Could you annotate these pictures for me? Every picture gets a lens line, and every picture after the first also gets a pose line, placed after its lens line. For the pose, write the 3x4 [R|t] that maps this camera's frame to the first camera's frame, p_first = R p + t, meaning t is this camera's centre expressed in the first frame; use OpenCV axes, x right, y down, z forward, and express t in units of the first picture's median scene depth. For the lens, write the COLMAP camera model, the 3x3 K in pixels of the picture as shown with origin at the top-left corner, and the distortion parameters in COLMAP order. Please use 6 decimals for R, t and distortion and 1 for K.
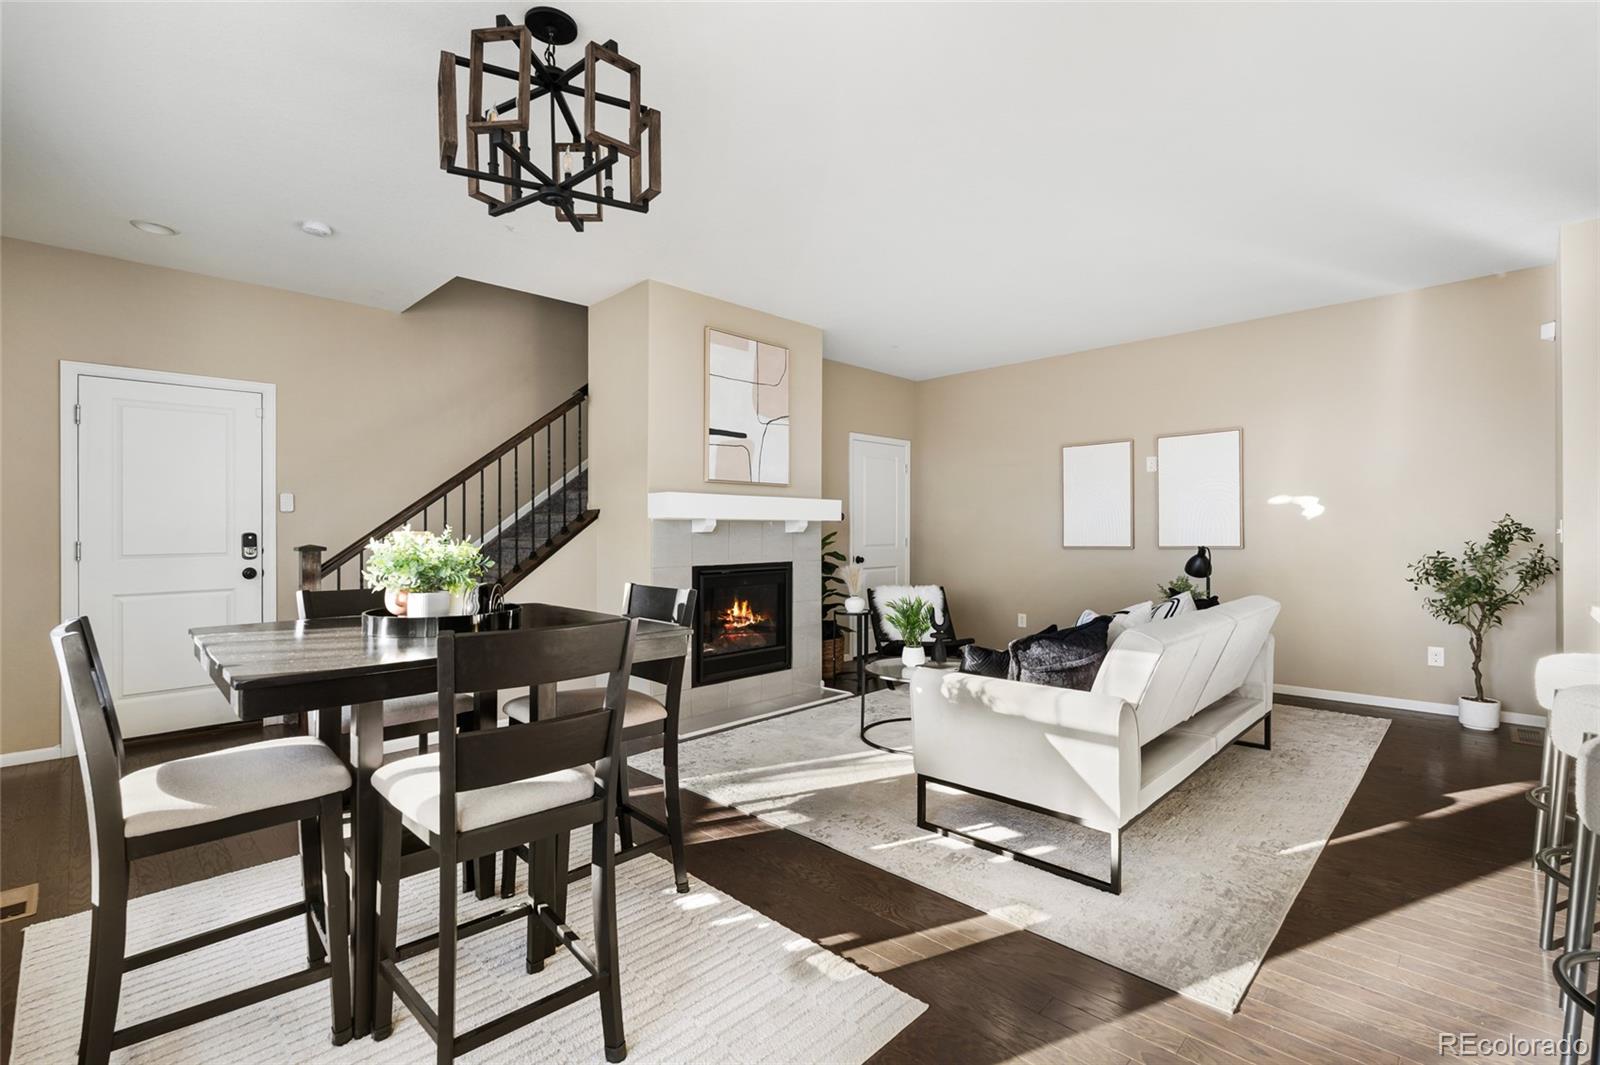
lens RADIAL K [[713.9, 0, 793.1], [0, 713.9, 529.6], [0, 0, 1]] dist [-0.001725, 0.000426]
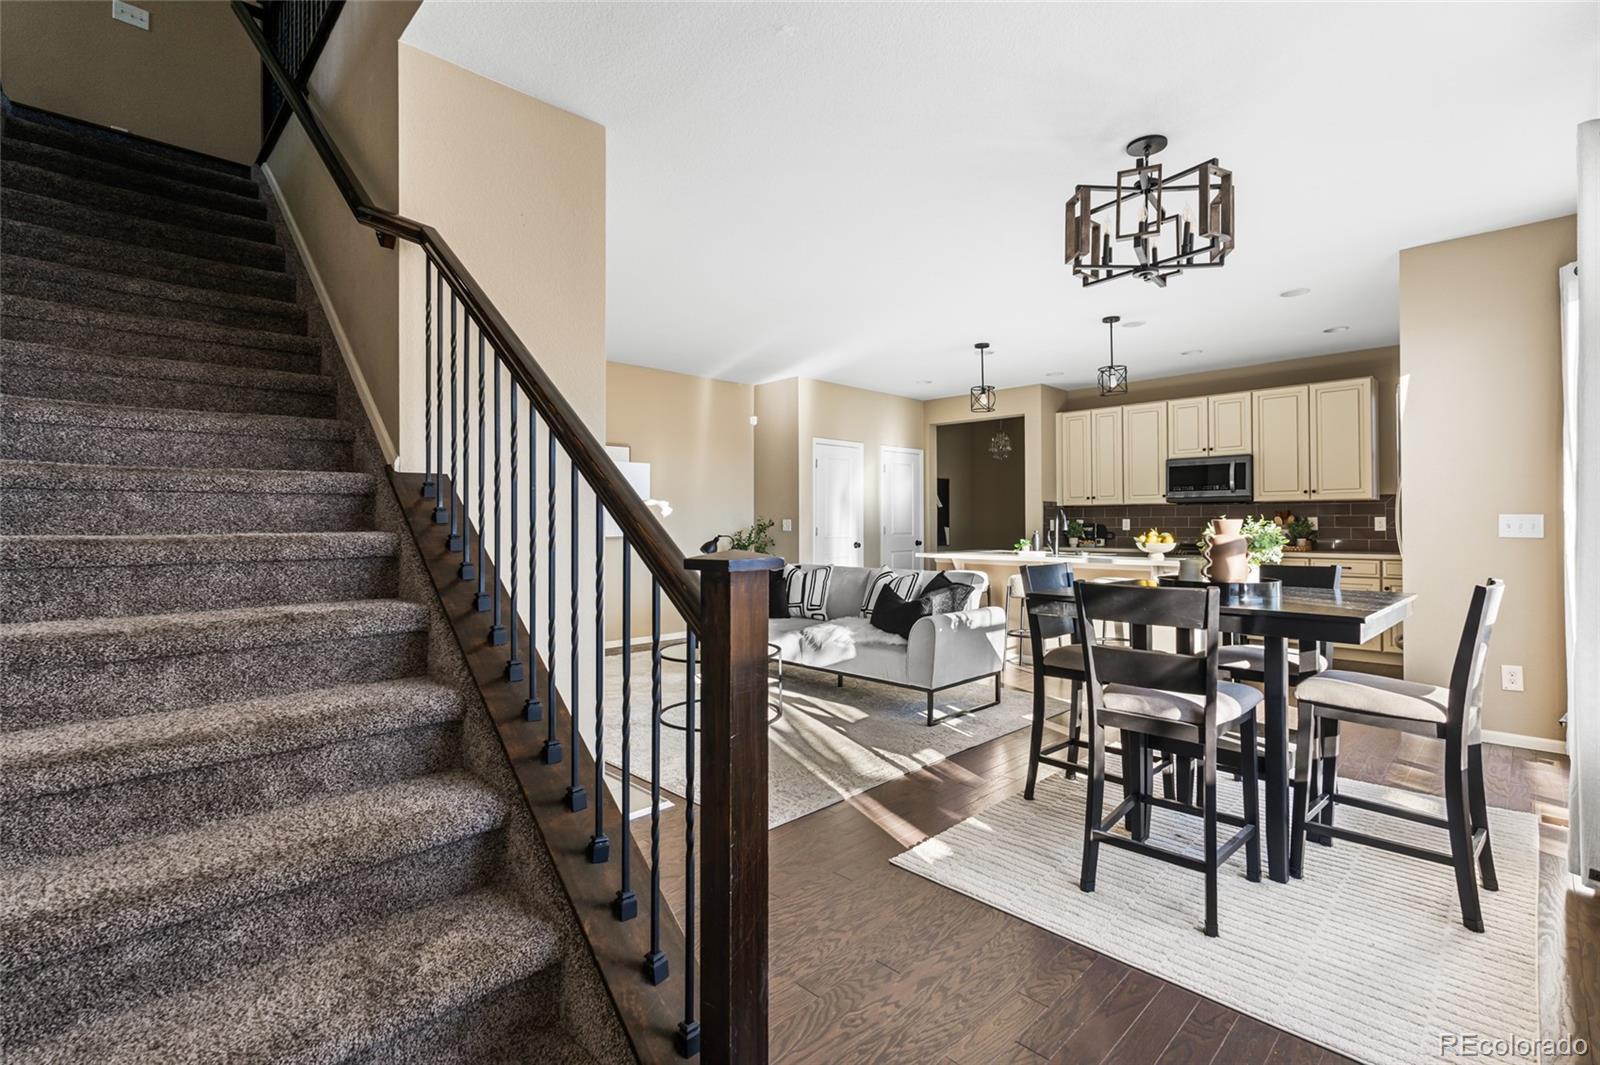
lens RADIAL K [[724.4, 0, 798.4], [0, 724.4, 513.9], [0, 0, 1]] dist [-0.002026, -0.000395]
pose [[0.015286, 0.018880, 0.999705, -0.768593], [-0.001542, 0.999821, -0.018858, 0.007600], [-0.999882, -0.001254, 0.015312, 0.733005]]
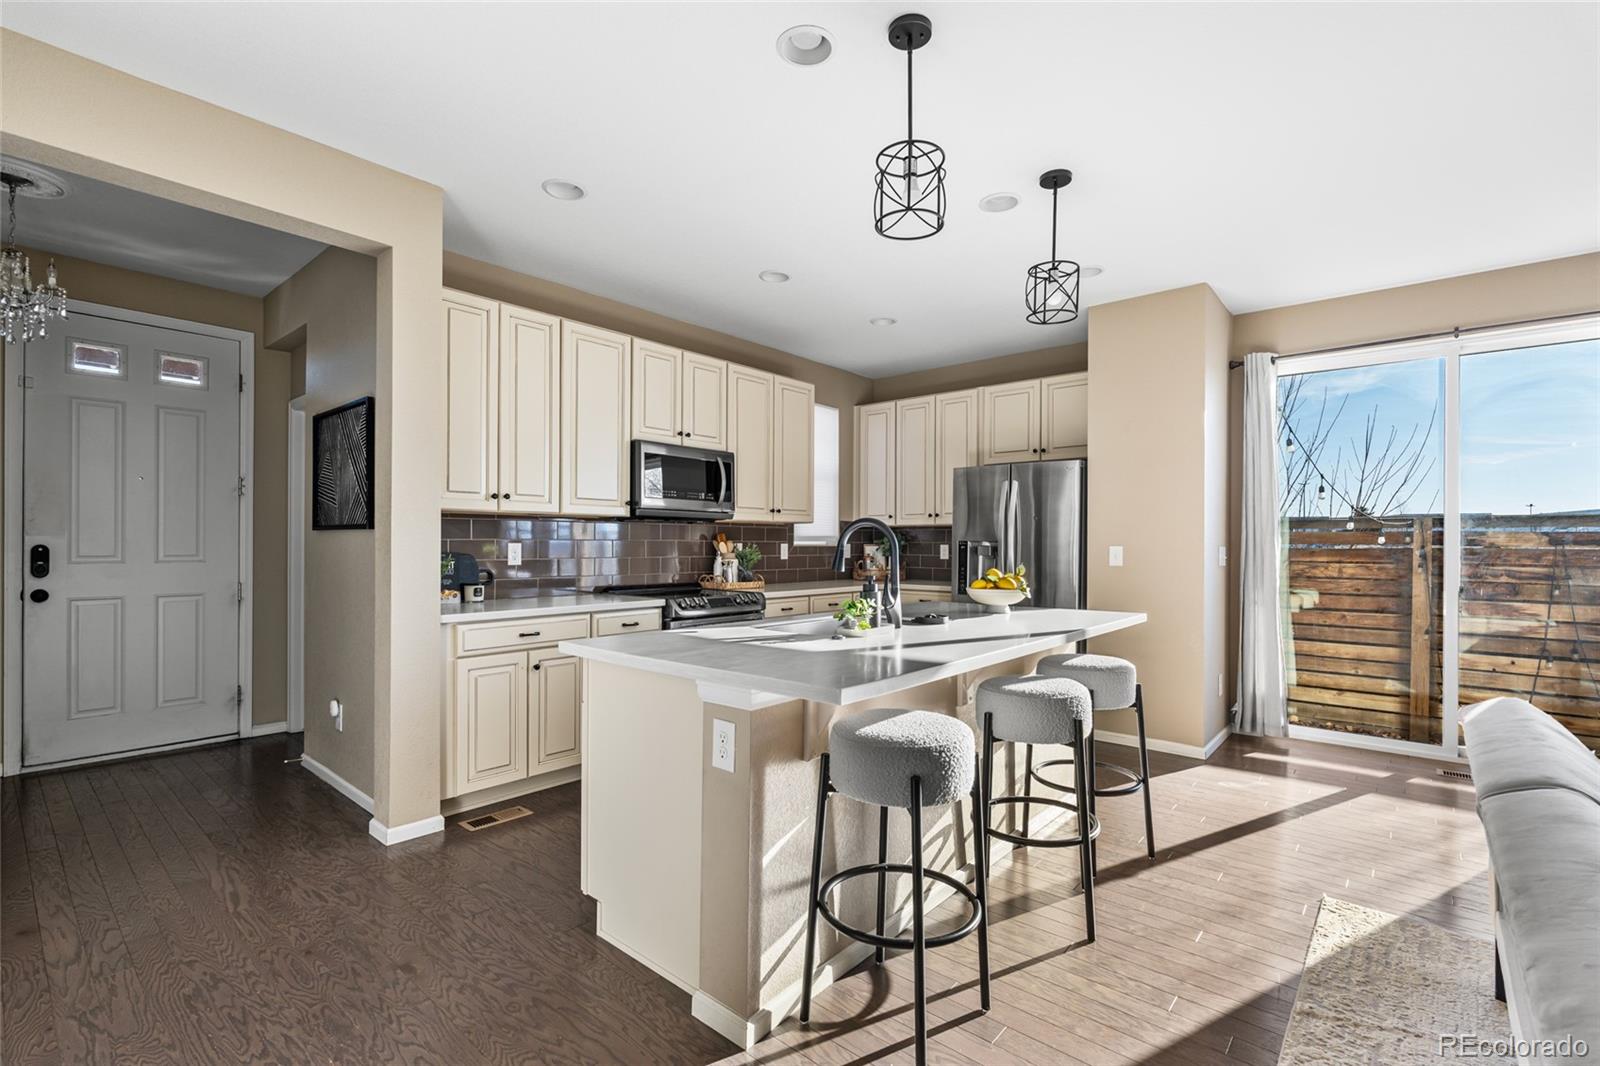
lens RADIAL K [[721.1, 0, 803.3], [0, 721.1, 544.2], [0, 0, 1]] dist [-0.003150, -0.000079]
pose [[-0.997715, -0.000815, -0.067558, 0.625623], [-0.000785, 1.000000, -0.000481, -0.011883], [0.067558, -0.000427, -0.997715, 0.852962]]
